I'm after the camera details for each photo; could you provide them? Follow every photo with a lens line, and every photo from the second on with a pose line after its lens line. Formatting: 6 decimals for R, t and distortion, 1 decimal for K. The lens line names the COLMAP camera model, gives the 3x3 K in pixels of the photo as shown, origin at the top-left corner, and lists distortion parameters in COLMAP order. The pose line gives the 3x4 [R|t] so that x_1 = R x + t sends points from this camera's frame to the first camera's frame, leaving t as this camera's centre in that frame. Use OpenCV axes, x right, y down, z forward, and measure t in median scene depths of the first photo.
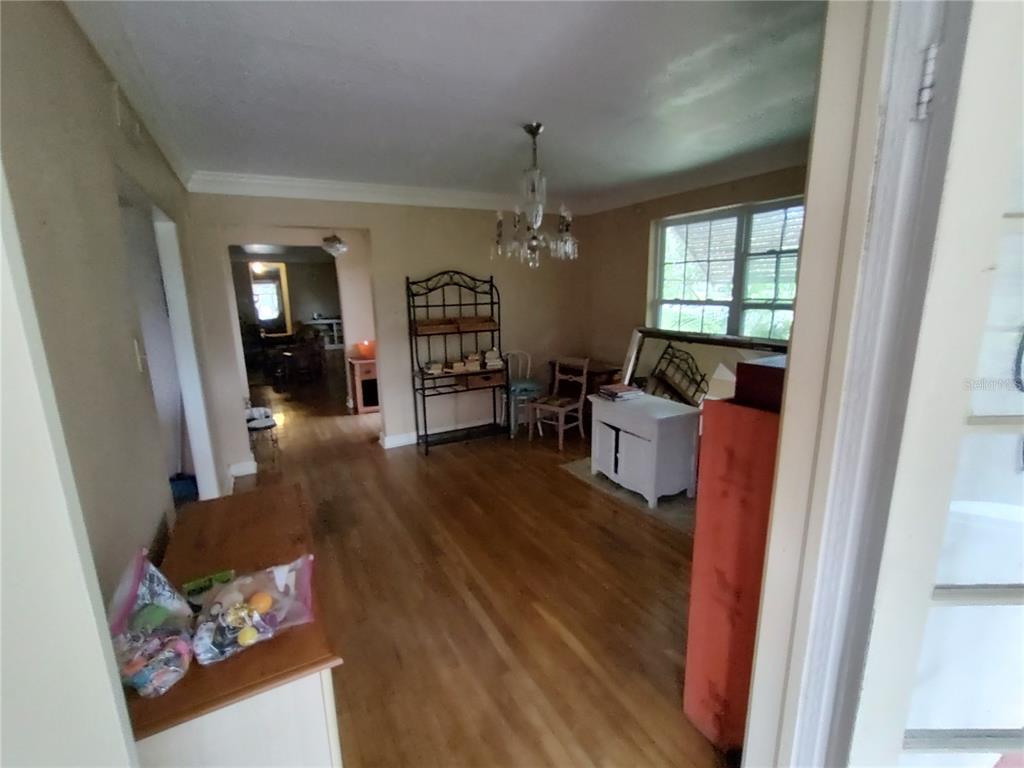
lens RADIAL K [[467.6, 0, 513.4], [0, 467.6, 386.5], [0, 0, 1]] dist [-0.001742, 0.004588]
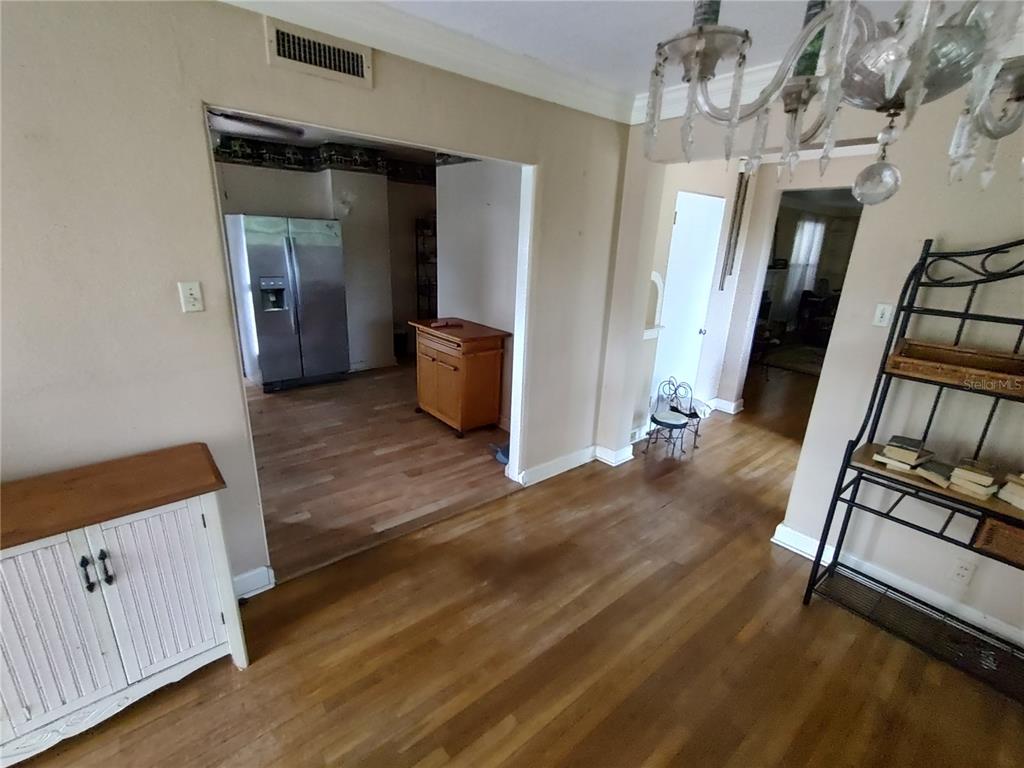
lens RADIAL K [[467.6, 0, 513.4], [0, 467.6, 386.5], [0, 0, 1]] dist [-0.001742, 0.004588]
pose [[0.201038, 0.326763, -0.923477, 0.142028], [-0.250104, 0.928602, 0.274129, -0.129530], [0.947118, 0.175855, 0.268409, 0.533032]]
